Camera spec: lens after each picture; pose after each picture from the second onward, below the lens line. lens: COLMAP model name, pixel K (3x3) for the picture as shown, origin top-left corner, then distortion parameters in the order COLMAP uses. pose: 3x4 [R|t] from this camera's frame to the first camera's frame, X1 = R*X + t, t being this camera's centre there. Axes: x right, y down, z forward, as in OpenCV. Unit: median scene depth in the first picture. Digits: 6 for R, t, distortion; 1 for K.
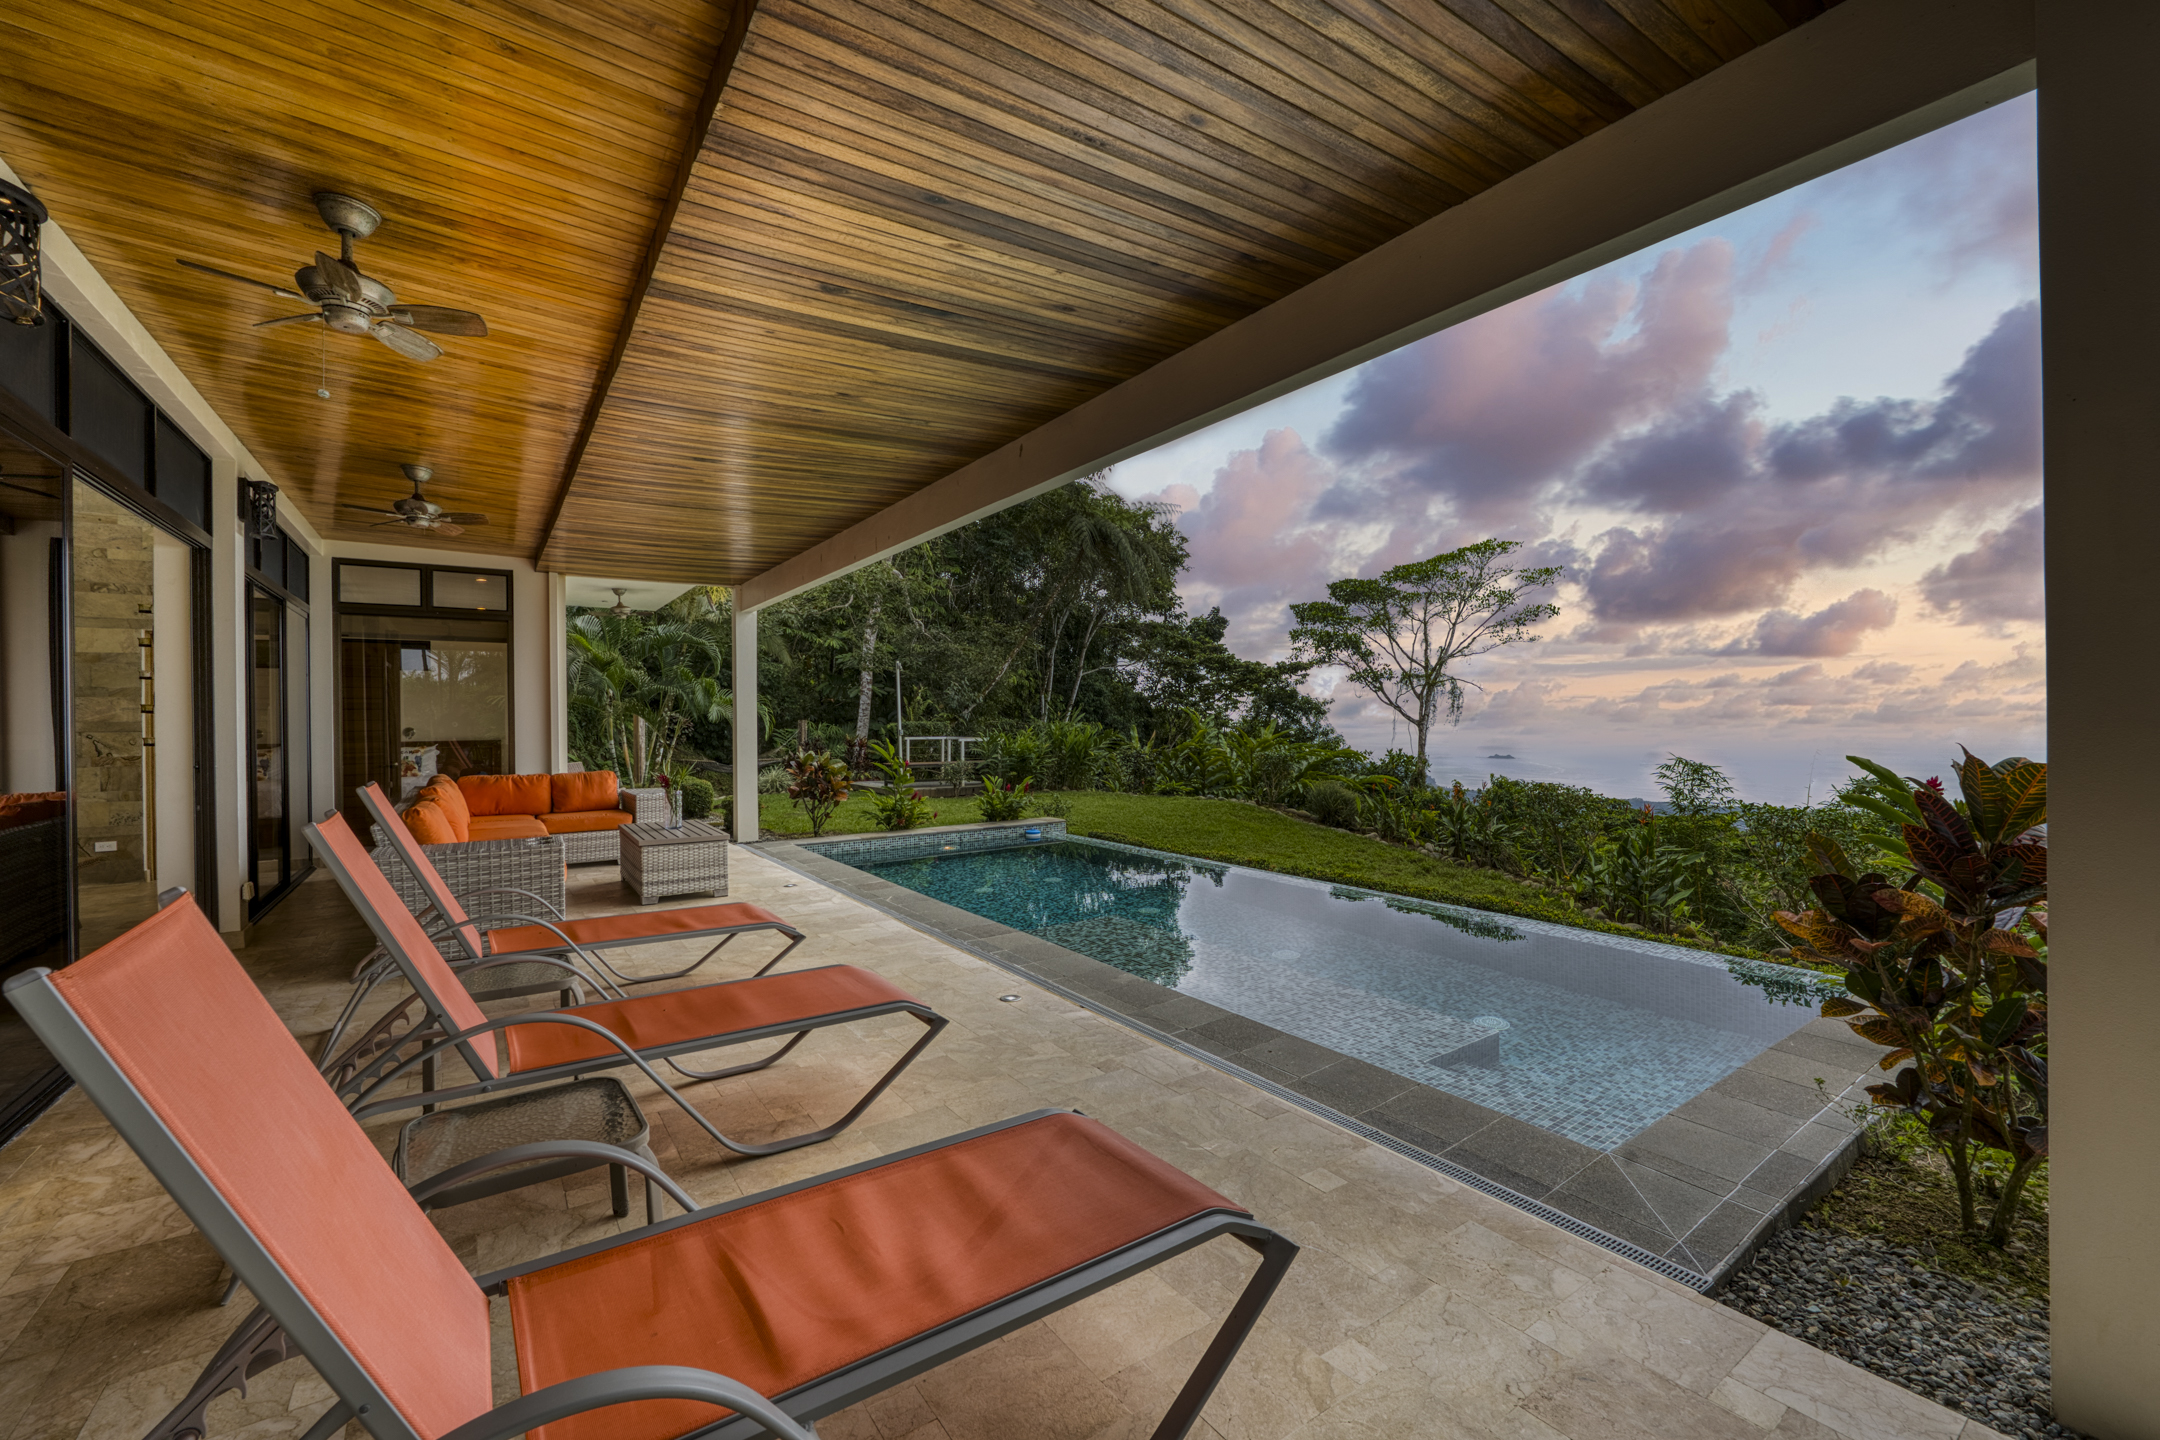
lens RADIAL K [[868.8, 0, 1080.0], [0, 868.8, 720.0], [0, 0, 1]] dist [-0.011576, 0.000308]
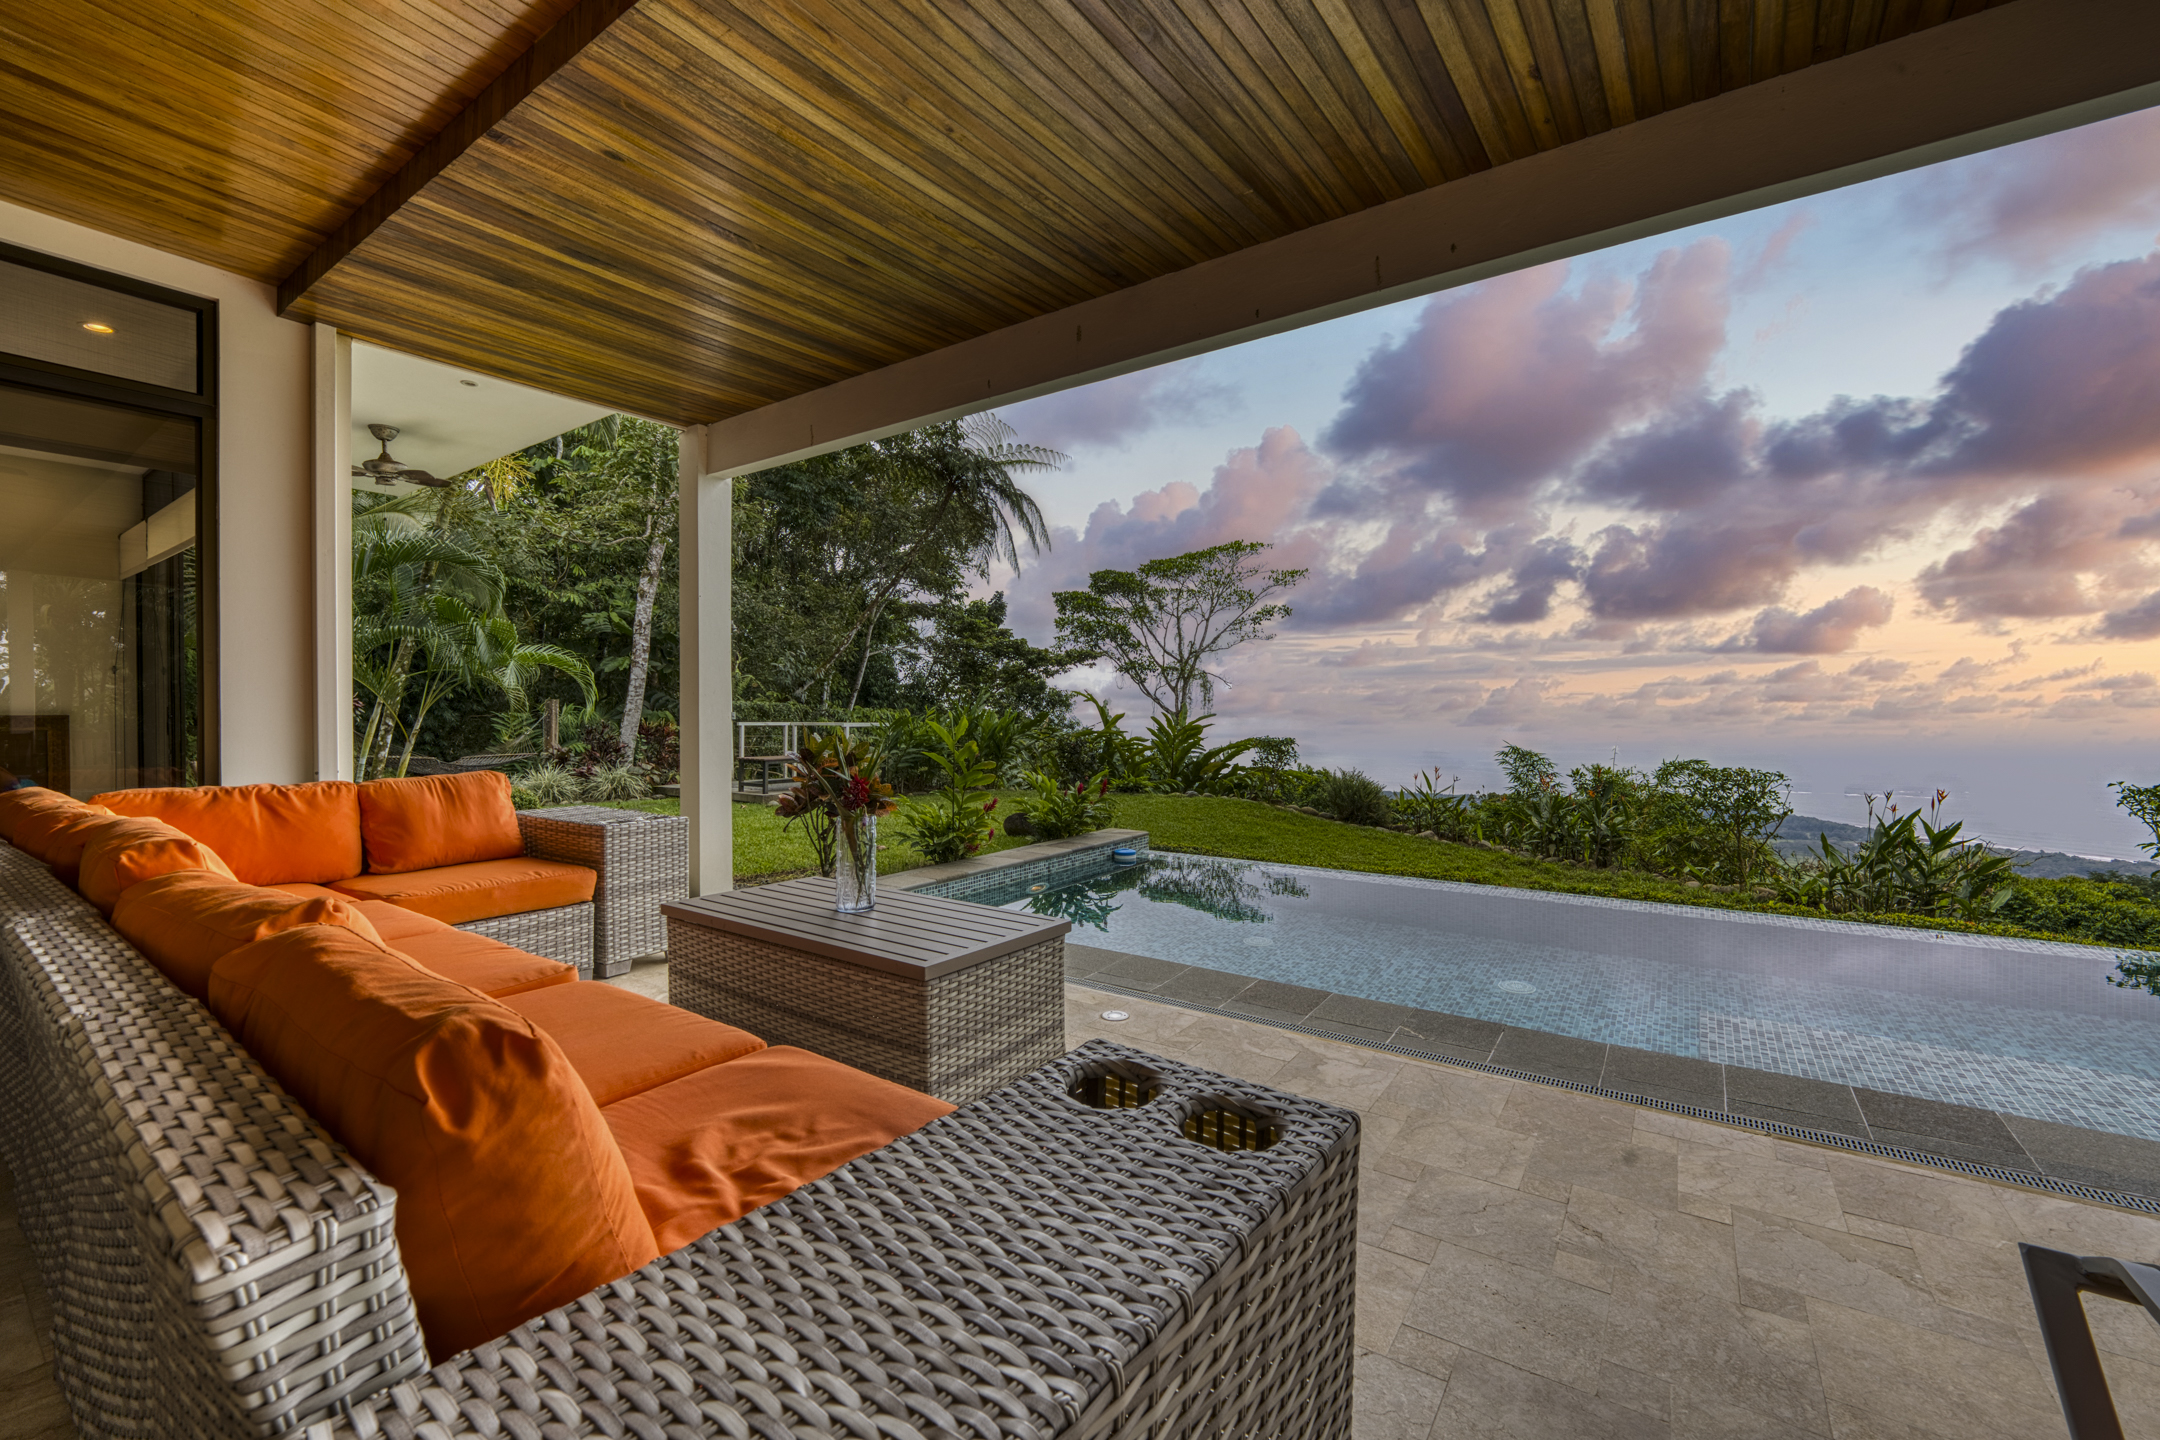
lens RADIAL K [[868.8, 0, 1080.0], [0, 868.8, 720.0], [0, 0, 1]] dist [-0.011576, 0.000308]
pose [[0.938588, 0.004462, 0.345012, -0.069134], [-0.006827, 0.999961, 0.005640, 0.004485], [-0.344973, -0.007649, 0.938581, 0.078482]]
